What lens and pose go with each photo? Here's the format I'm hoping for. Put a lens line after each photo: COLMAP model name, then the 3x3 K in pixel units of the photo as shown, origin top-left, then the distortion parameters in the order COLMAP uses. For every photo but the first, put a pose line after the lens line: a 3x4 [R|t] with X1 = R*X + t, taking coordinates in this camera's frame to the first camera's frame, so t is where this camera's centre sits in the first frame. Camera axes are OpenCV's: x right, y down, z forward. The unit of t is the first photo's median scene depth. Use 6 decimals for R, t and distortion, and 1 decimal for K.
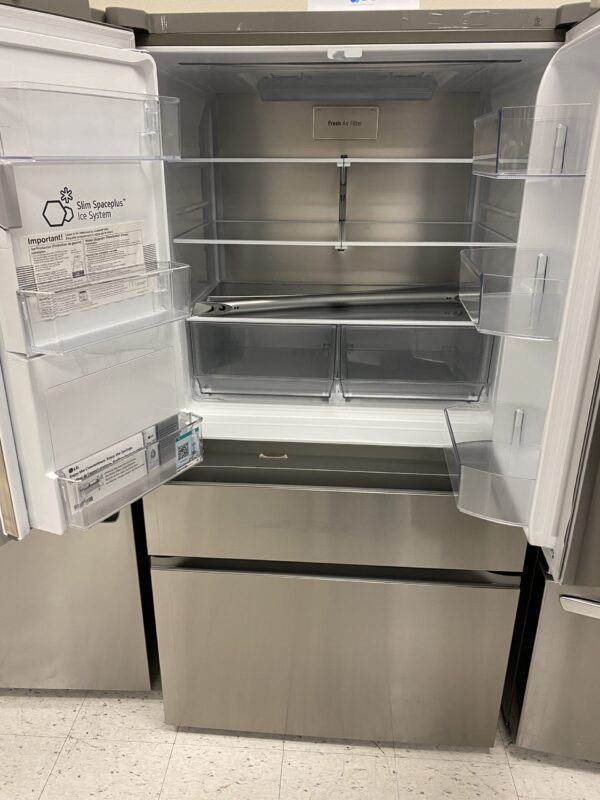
lens RADIAL K [[608.0, 0, 297.1], [0, 608.0, 400.4], [0, 0, 1]] dist [0.052666, -0.057118]
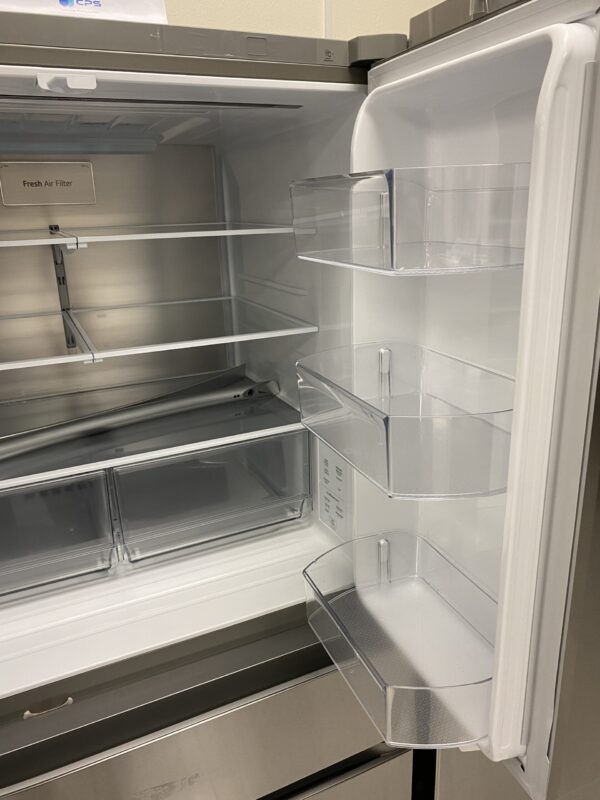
lens RADIAL K [[608.0, 0, 297.1], [0, 608.0, 400.4], [0, 0, 1]] dist [0.052666, -0.057118]
pose [[0.874266, -0.176419, 0.452256, -0.060012], [0.208207, 0.977859, -0.021040, -0.191169], [-0.438531, 0.112558, 0.891640, 0.386232]]
